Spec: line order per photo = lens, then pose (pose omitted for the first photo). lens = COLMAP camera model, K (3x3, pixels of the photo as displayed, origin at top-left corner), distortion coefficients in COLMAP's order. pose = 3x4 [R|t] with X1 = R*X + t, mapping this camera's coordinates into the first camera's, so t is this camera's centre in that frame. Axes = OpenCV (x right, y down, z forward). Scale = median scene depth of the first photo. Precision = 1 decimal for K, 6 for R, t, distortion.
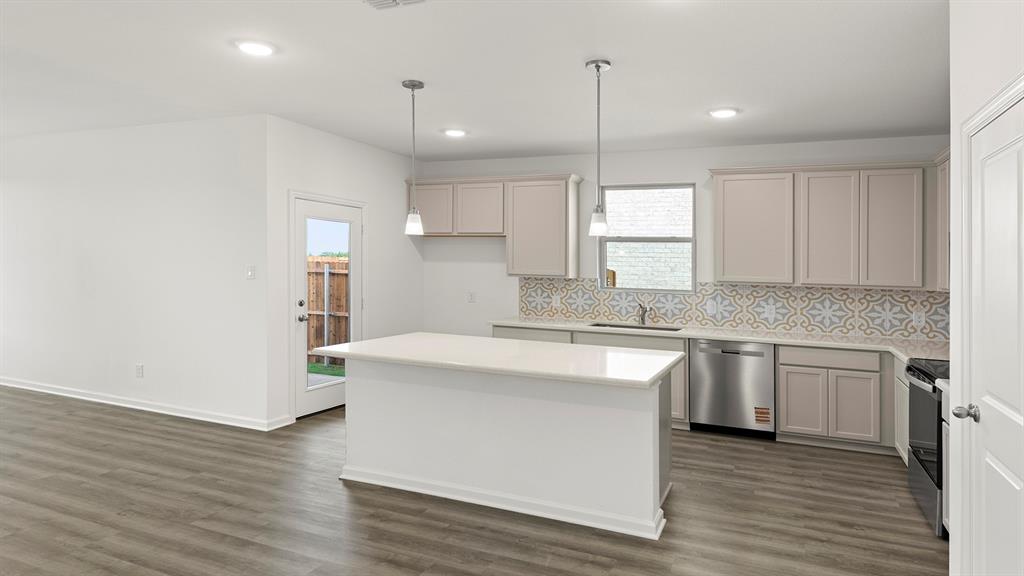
lens RADIAL K [[633.3, 0, 495.3], [0, 633.3, 293.1], [0, 0, 1]] dist [0.007249, -0.005738]
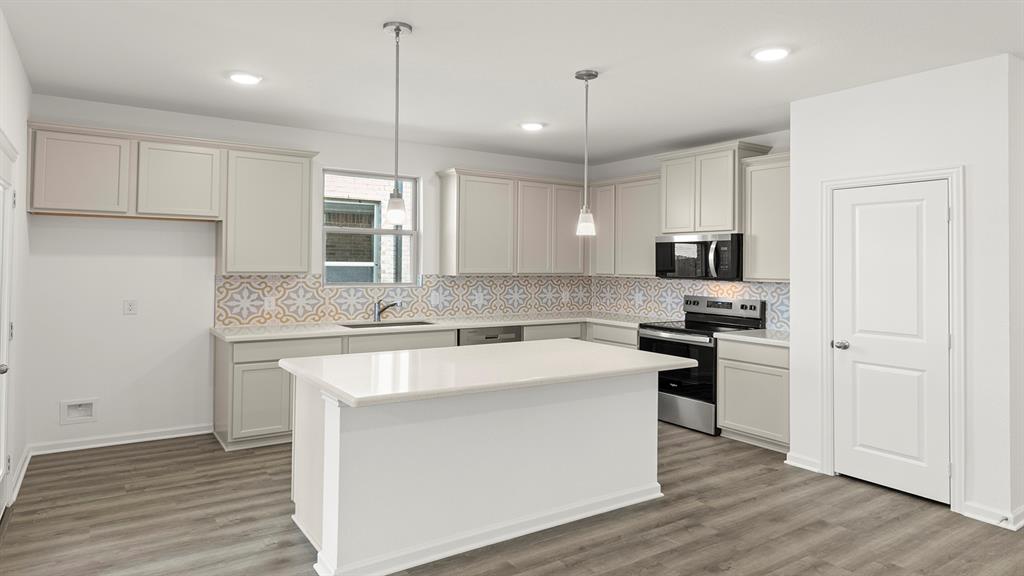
lens RADIAL K [[633.3, 0, 544.1], [0, 633.3, 261.6], [0, 0, 1]] dist [0.007249, -0.005738]
pose [[0.501642, -0.013065, 0.864977, -0.541164], [0.038310, 0.999241, -0.007125, -0.027533], [-0.864227, 0.036711, 0.501761, 0.365816]]
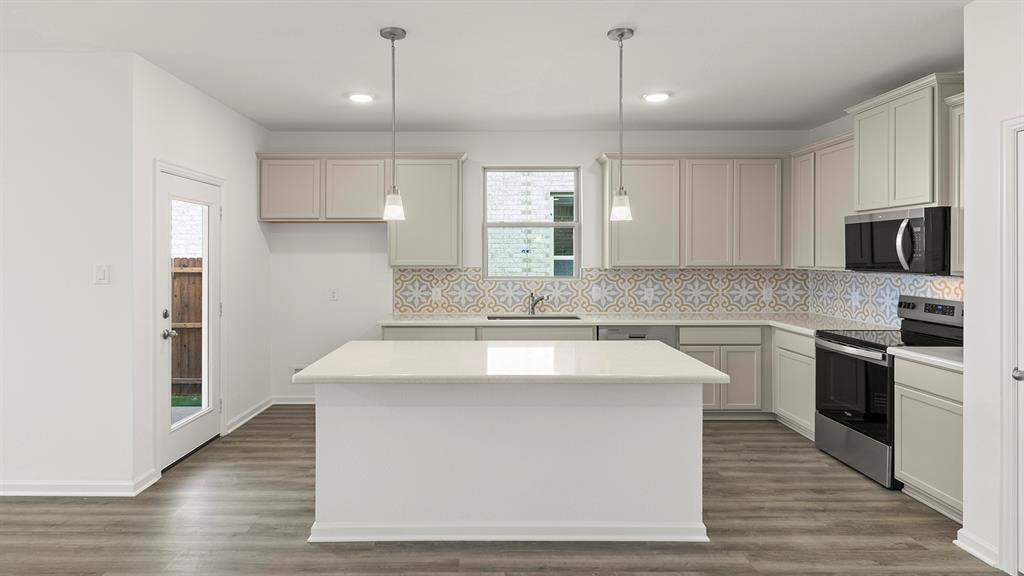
lens RADIAL K [[671.3, 0, 490.9], [0, 671.3, 272.1], [0, 0, 1]] dist [0.014481, -0.014268]
pose [[0.912874, -0.035517, 0.406694, -0.275505], [0.041602, 0.999115, -0.006127, -0.012238], [-0.406117, 0.022513, 0.913544, 0.129834]]
